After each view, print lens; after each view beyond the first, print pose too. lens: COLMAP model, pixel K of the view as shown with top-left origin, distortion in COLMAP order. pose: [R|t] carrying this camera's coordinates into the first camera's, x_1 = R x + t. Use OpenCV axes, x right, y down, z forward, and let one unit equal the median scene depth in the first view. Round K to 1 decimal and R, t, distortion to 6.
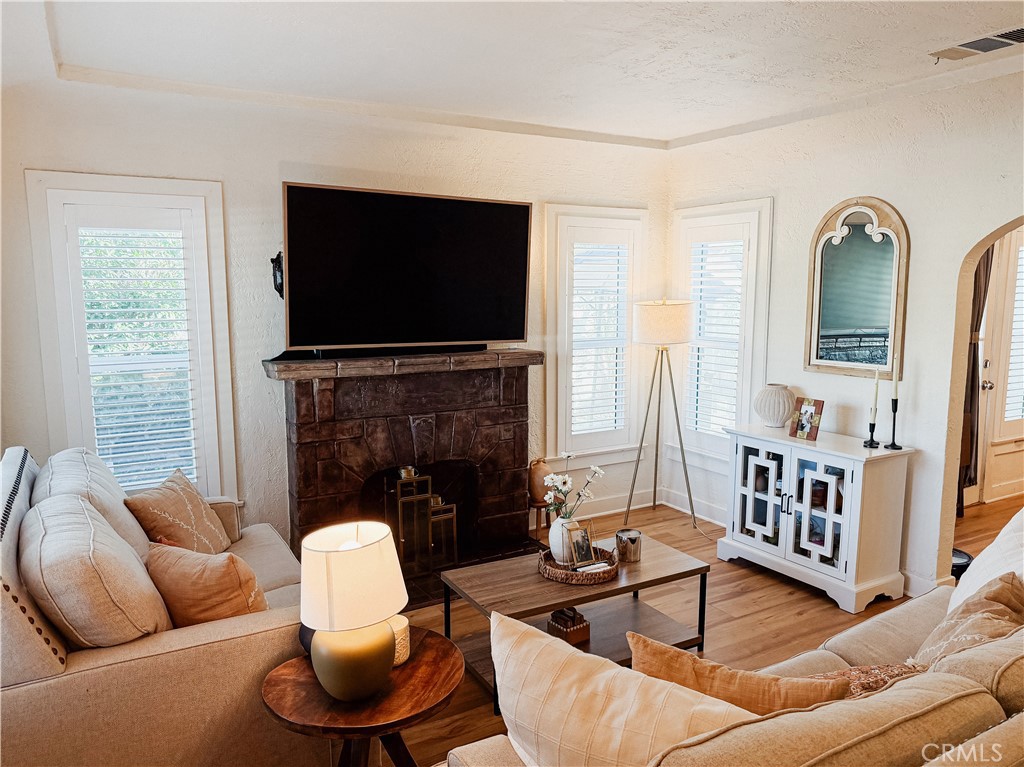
lens RADIAL K [[745.0, 0, 511.3], [0, 745.0, 391.0], [0, 0, 1]] dist [0.024272, -0.048002]
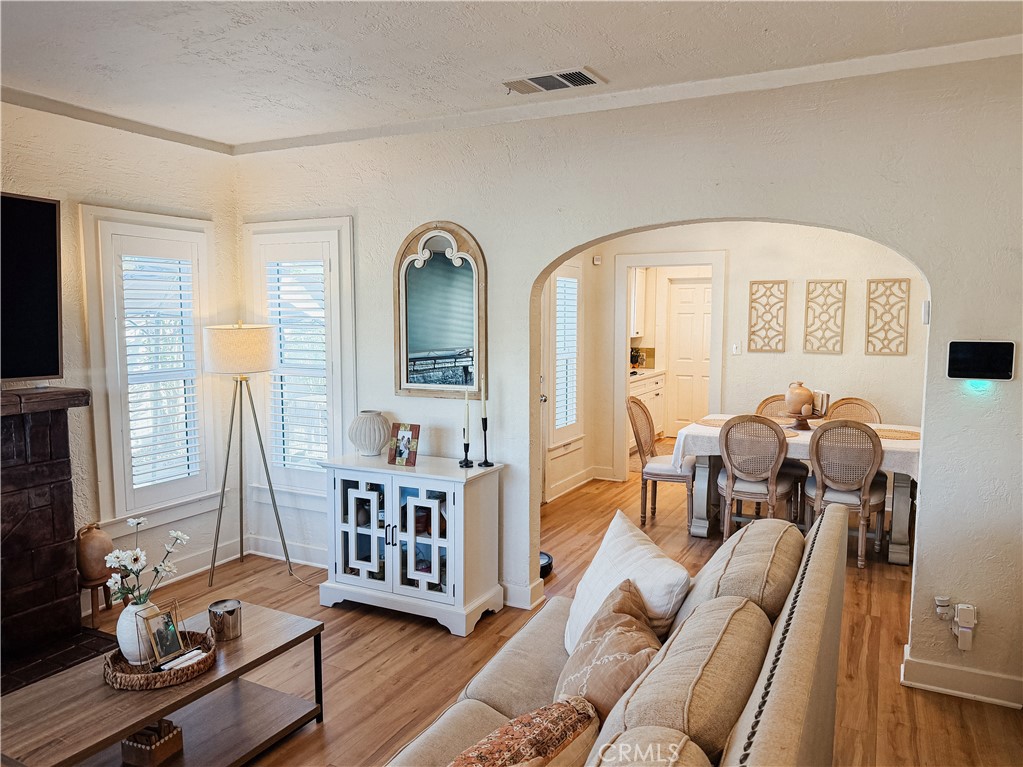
lens RADIAL K [[744.2, 0, 510.8], [0, 744.2, 391.0], [0, 0, 1]] dist [0.024272, -0.048002]
pose [[0.841023, -0.053051, 0.538393, -0.006568], [0.071592, 0.997342, -0.013559, -0.009118], [-0.536242, 0.049948, 0.842585, 0.102593]]
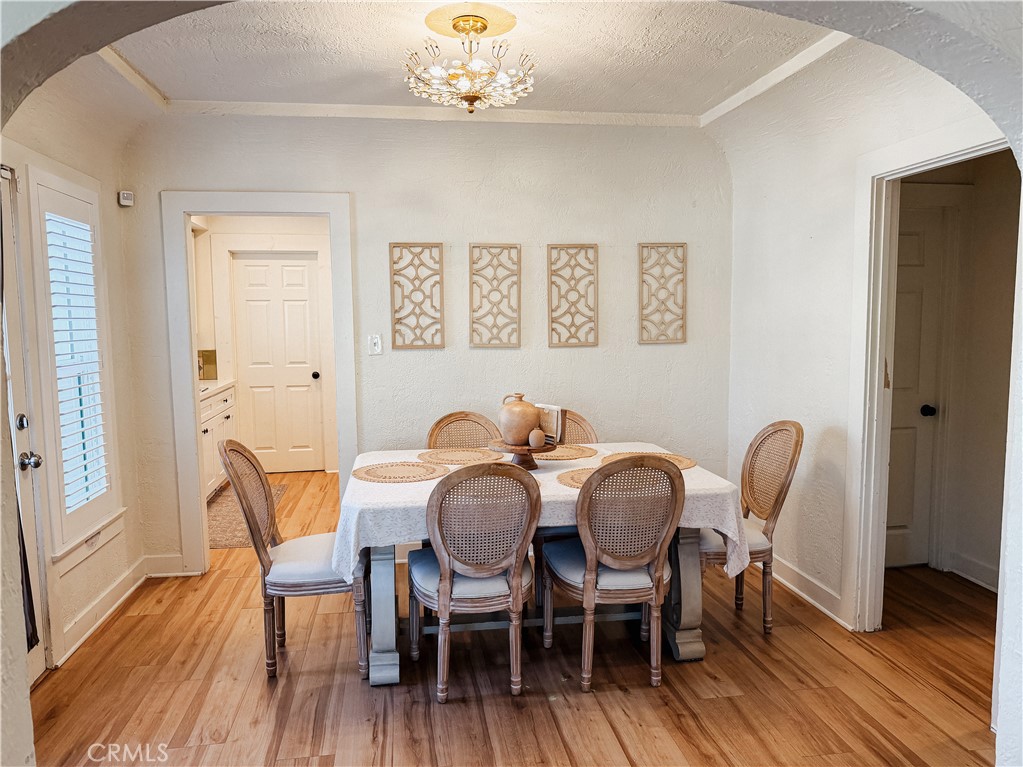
lens RADIAL K [[744.2, 0, 510.8], [0, 744.2, 391.0], [0, 0, 1]] dist [0.024272, -0.048002]
pose [[0.371563, -0.096724, 0.923355, 0.352463], [0.134468, 0.989678, 0.049561, -0.048493], [-0.918618, 0.105747, 0.380734, 0.604191]]
